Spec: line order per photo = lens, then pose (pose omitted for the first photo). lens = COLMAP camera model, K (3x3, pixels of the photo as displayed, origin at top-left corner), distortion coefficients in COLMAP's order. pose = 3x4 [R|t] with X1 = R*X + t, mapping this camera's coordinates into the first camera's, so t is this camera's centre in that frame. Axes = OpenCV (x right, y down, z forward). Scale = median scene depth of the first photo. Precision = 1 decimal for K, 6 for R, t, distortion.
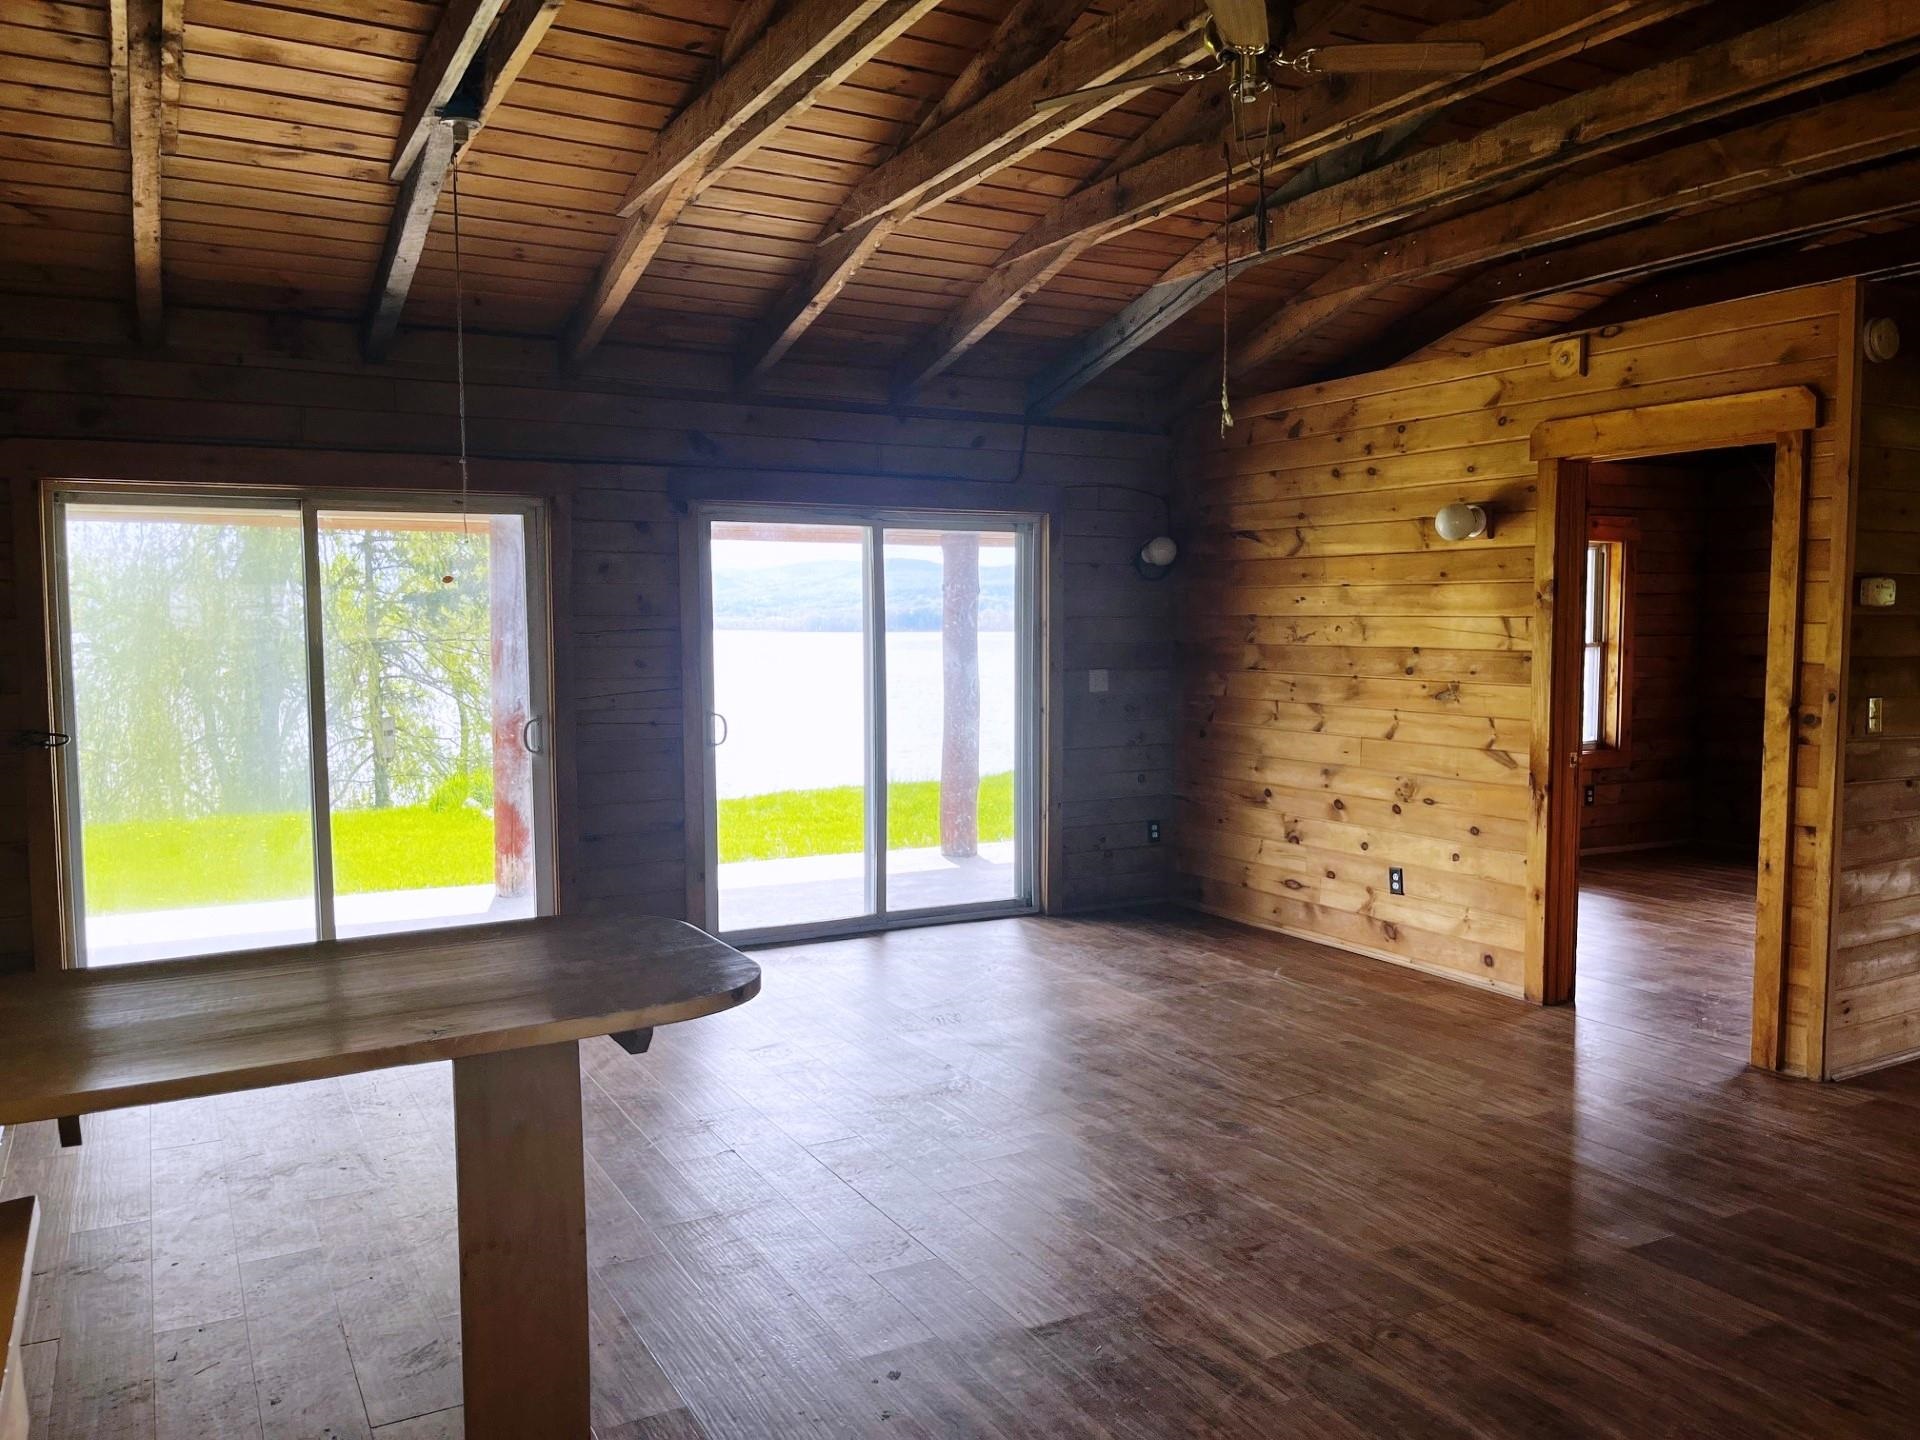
lens RADIAL K [[1457.7, 0, 943.1], [0, 1457.7, 736.0], [0, 0, 1]] dist [0.059891, -0.085759]
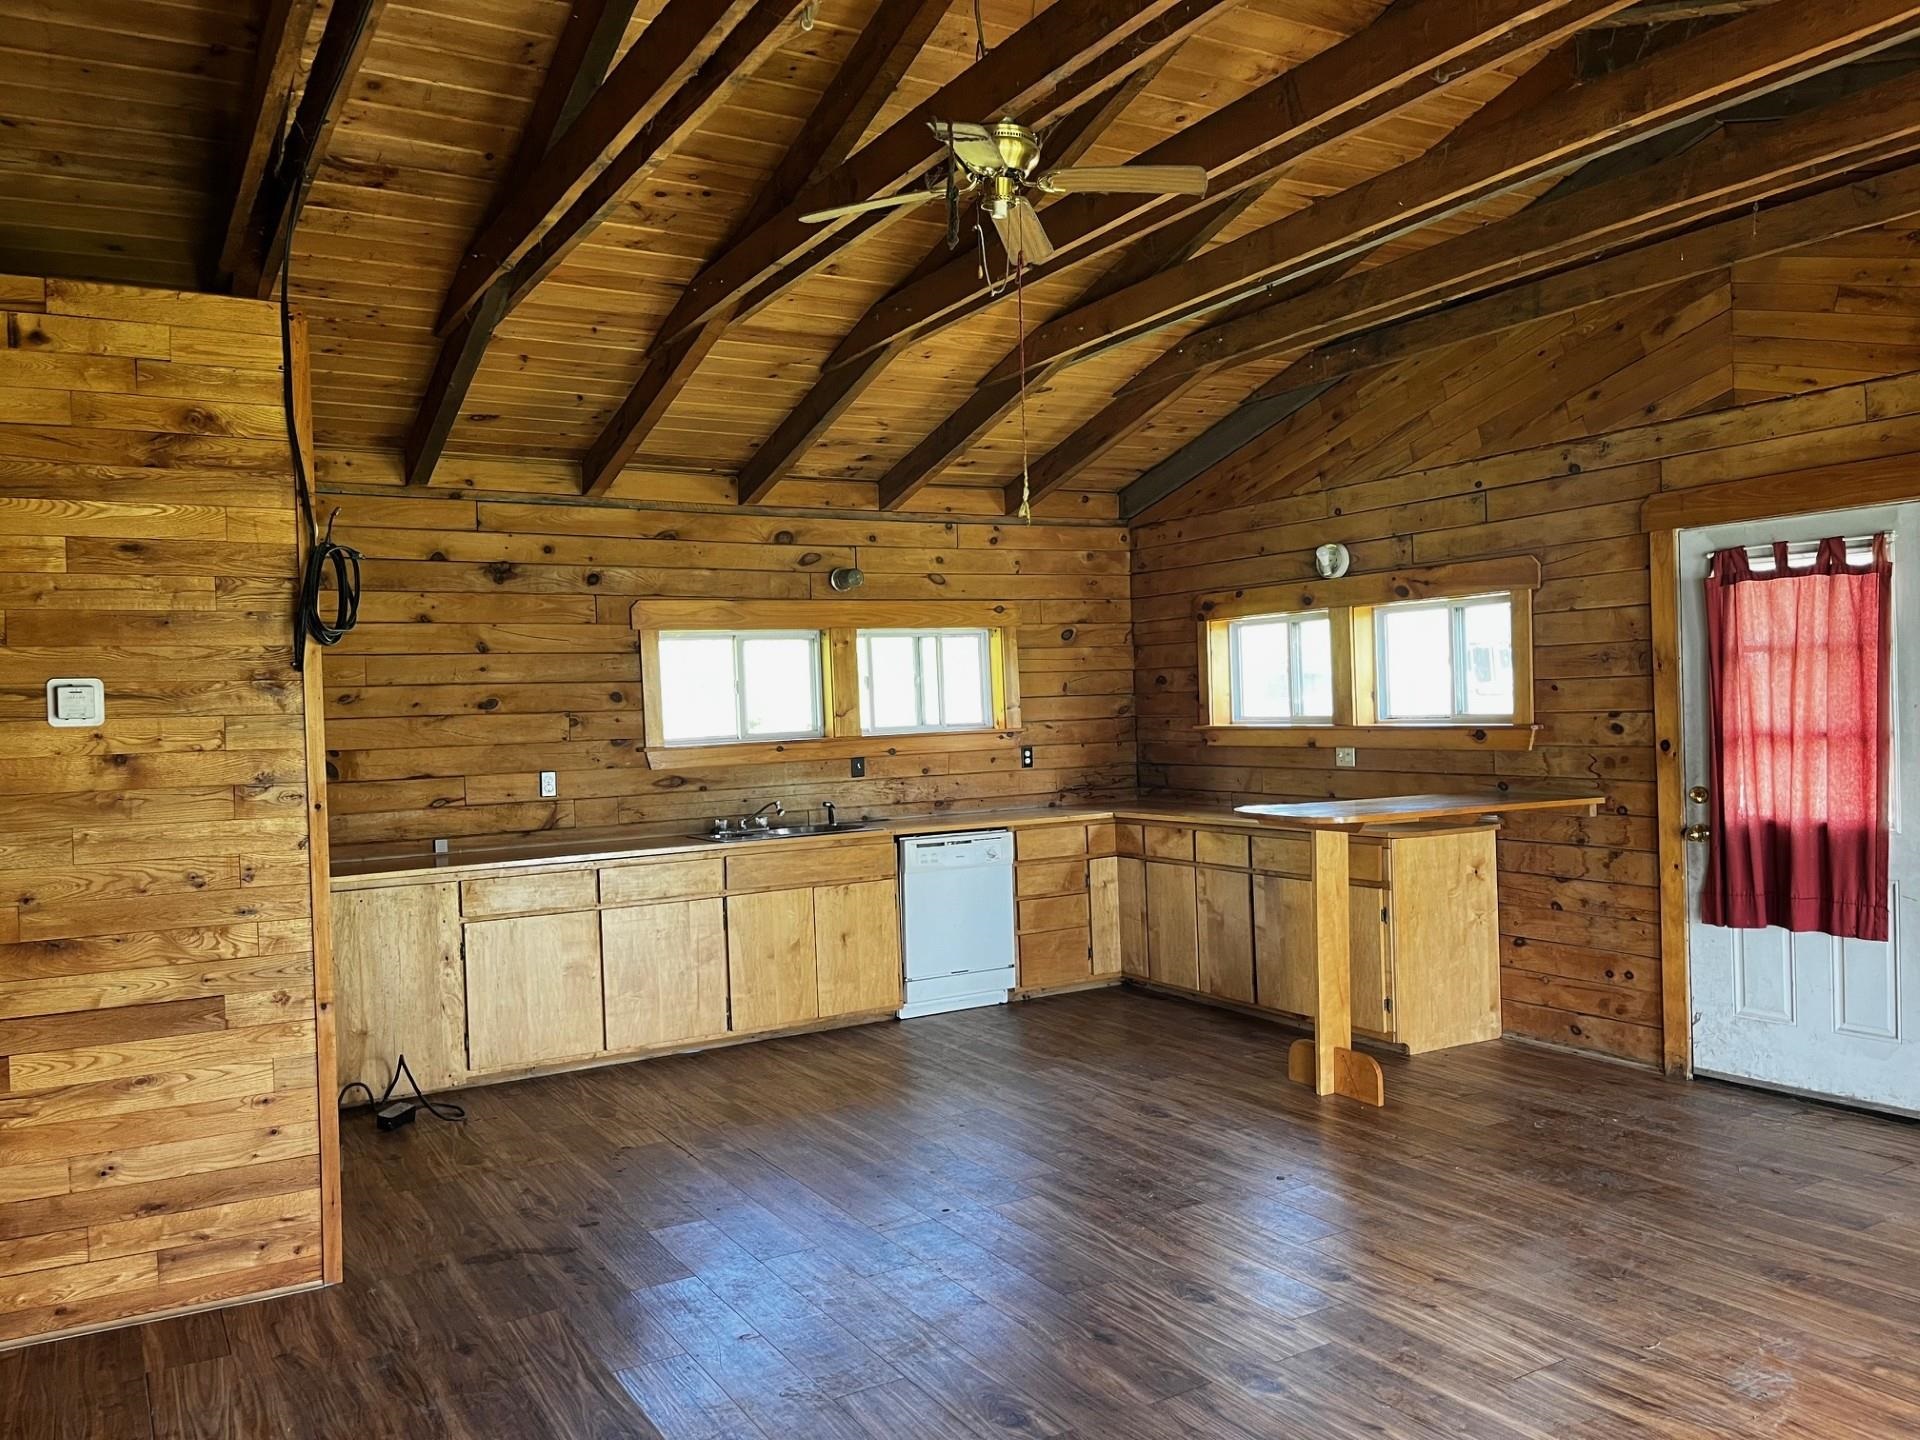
lens RADIAL K [[1457.7, 0, 955.3], [0, 1457.7, 731.3], [0, 0, 1]] dist [0.059891, -0.085759]
pose [[-0.998388, 0.039477, -0.040783, 0.189587], [0.035217, 0.994328, 0.100360, -0.106662], [0.044514, 0.098762, -0.994115, 1.328865]]
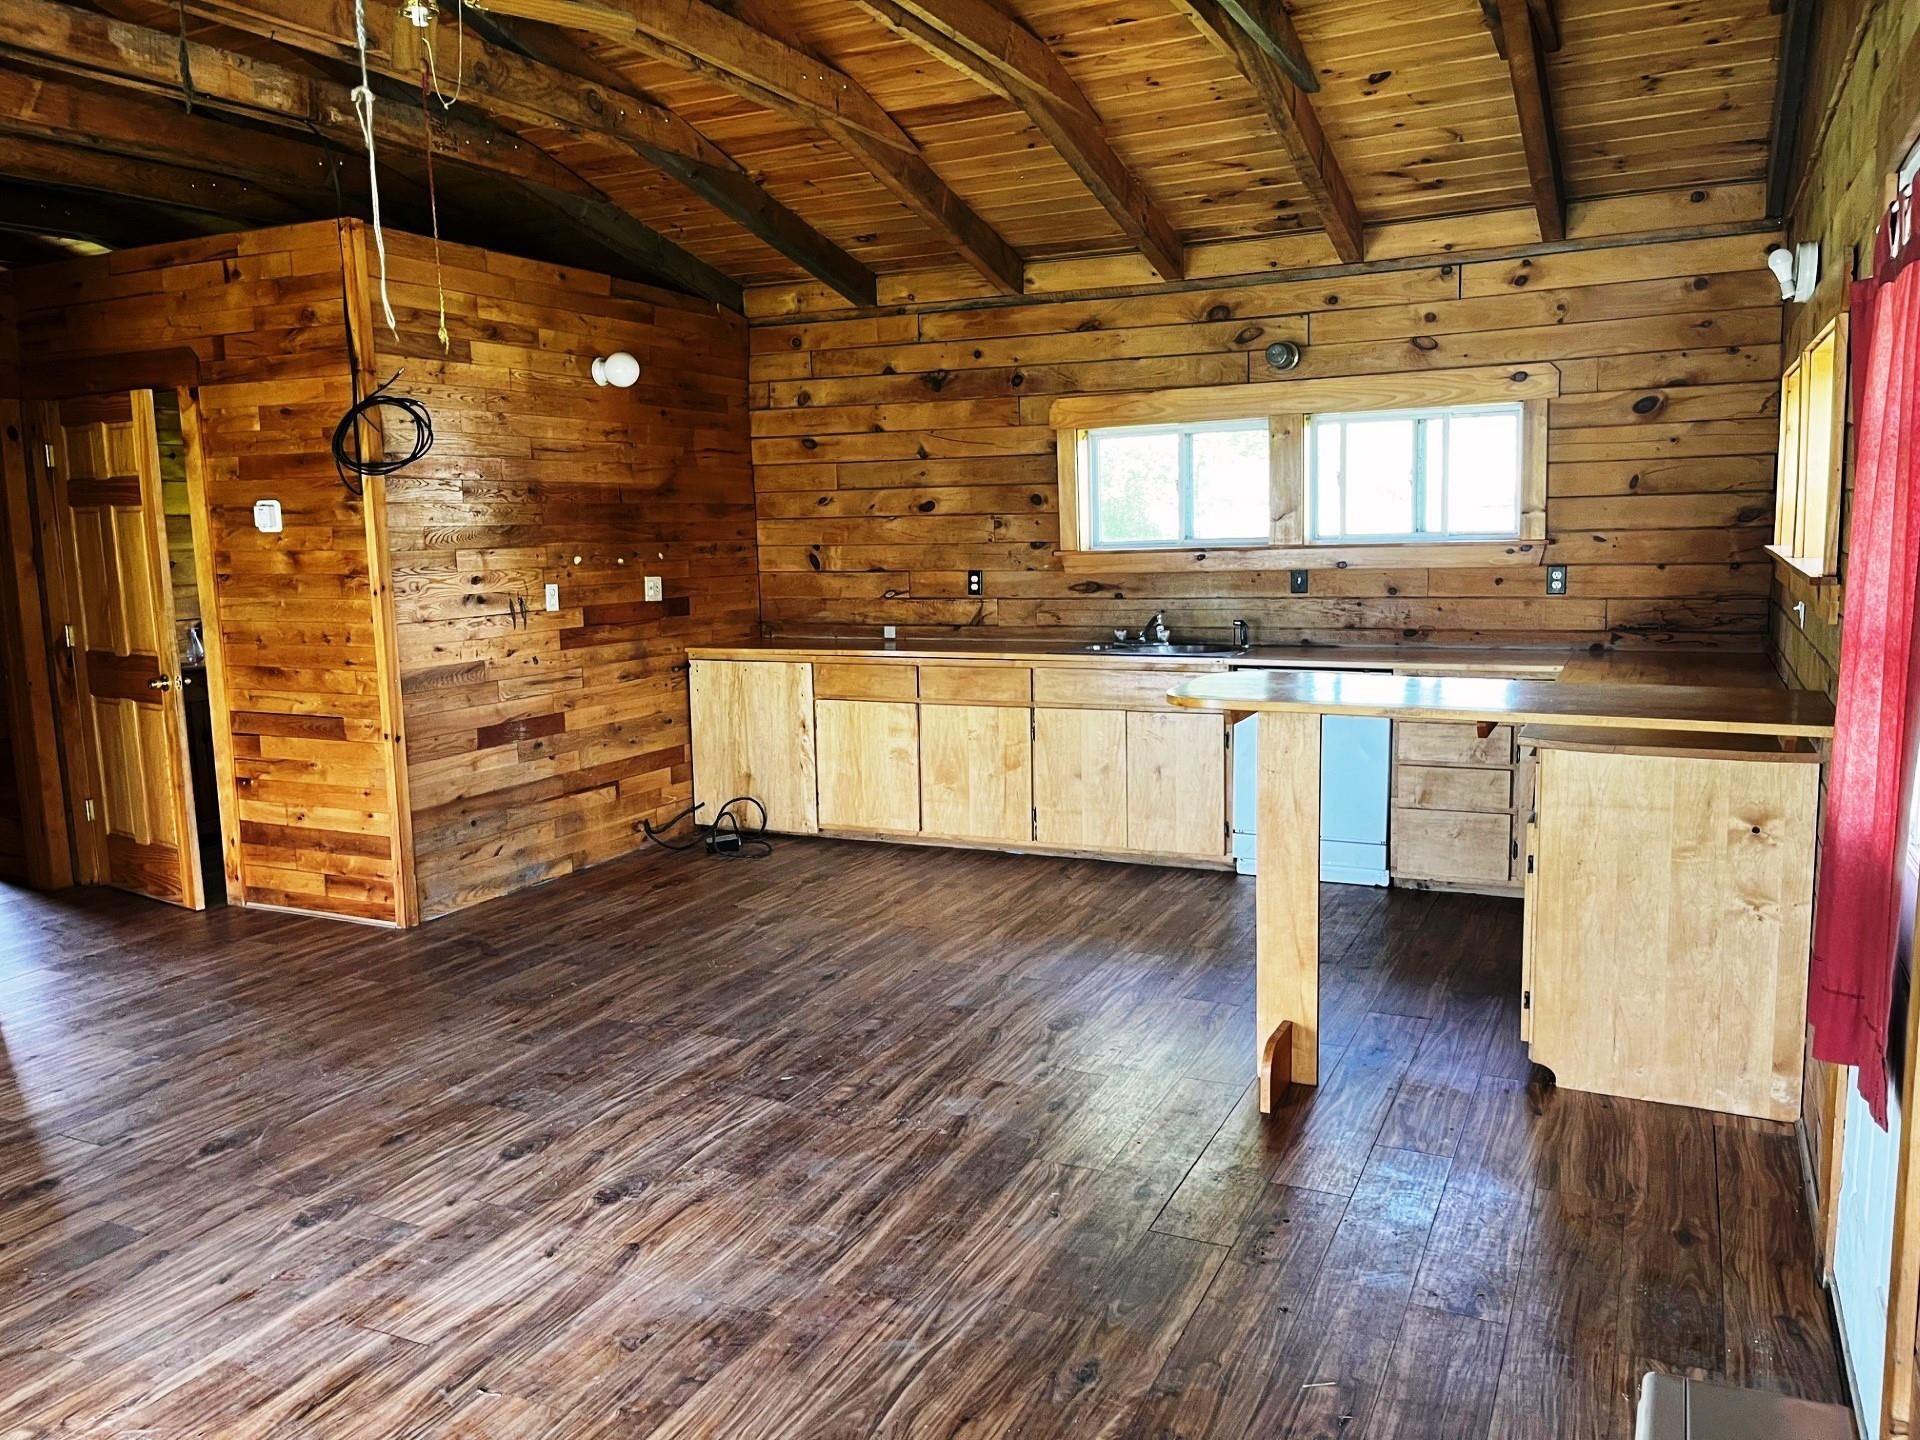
lens RADIAL K [[1457.7, 0, 959.0], [0, 1457.7, 731.0], [0, 0, 1]] dist [0.059891, -0.085759]
pose [[-0.589306, -0.097994, 0.801945, -0.563885], [0.093970, 0.977566, 0.188508, -0.068219], [-0.802427, 0.186447, -0.566876, 0.870519]]
